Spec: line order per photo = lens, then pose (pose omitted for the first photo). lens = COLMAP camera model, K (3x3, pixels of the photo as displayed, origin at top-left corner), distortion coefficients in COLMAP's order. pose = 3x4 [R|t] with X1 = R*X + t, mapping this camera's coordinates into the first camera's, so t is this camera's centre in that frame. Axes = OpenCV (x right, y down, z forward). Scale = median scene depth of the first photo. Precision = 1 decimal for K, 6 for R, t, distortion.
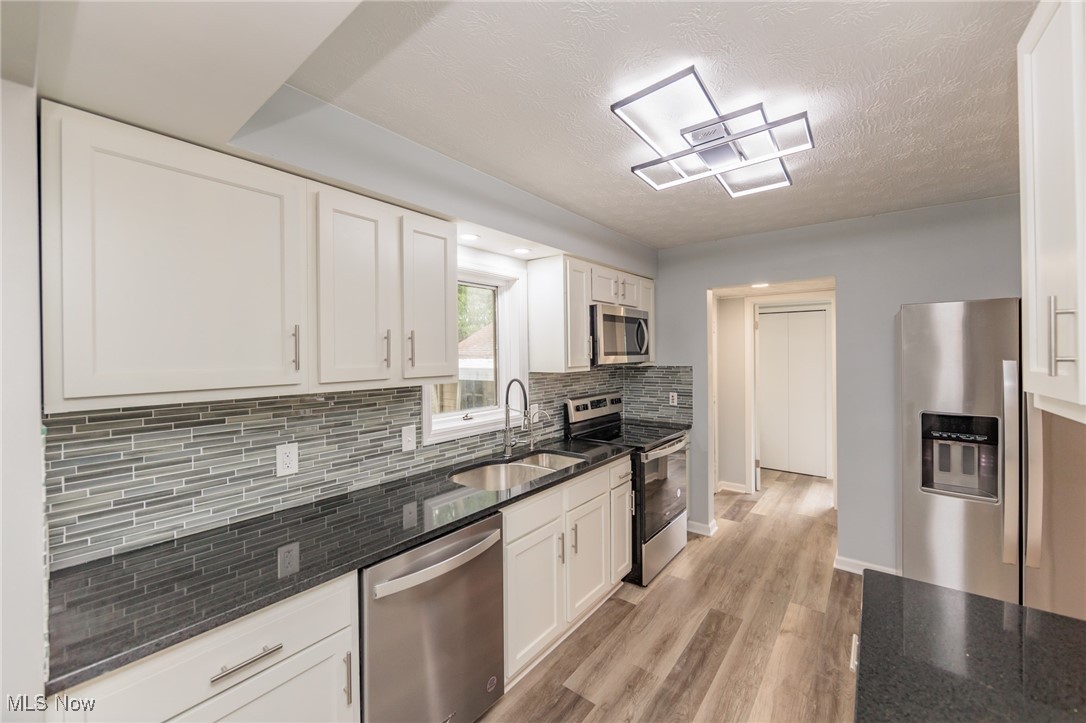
lens RADIAL K [[411.3, 0, 545.6], [0, 411.3, 355.4], [0, 0, 1]] dist [0.000007, -0.000007]
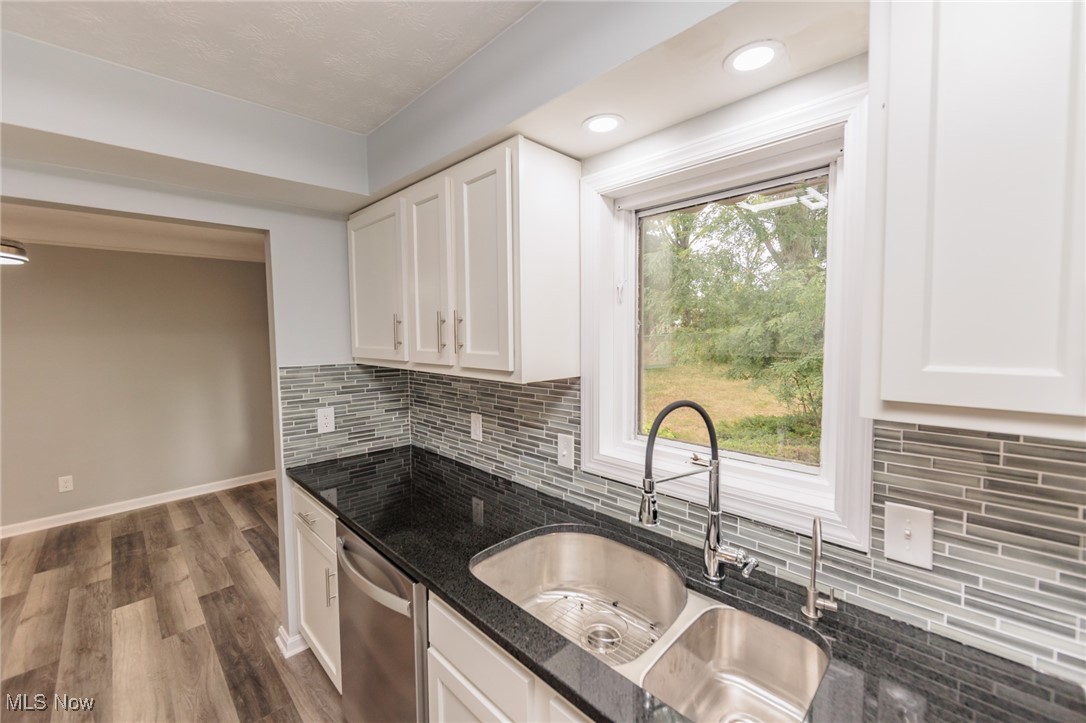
lens RADIAL K [[433.3, 0, 544.4], [0, 433.3, 357.5], [0, 0, 1]] dist [-0.001691, -0.000171]
pose [[-0.103691, 0.071298, -0.992051, 0.452328], [0.002943, 0.997445, 0.071378, -0.023340], [0.994605, 0.004482, -0.103636, 1.084199]]
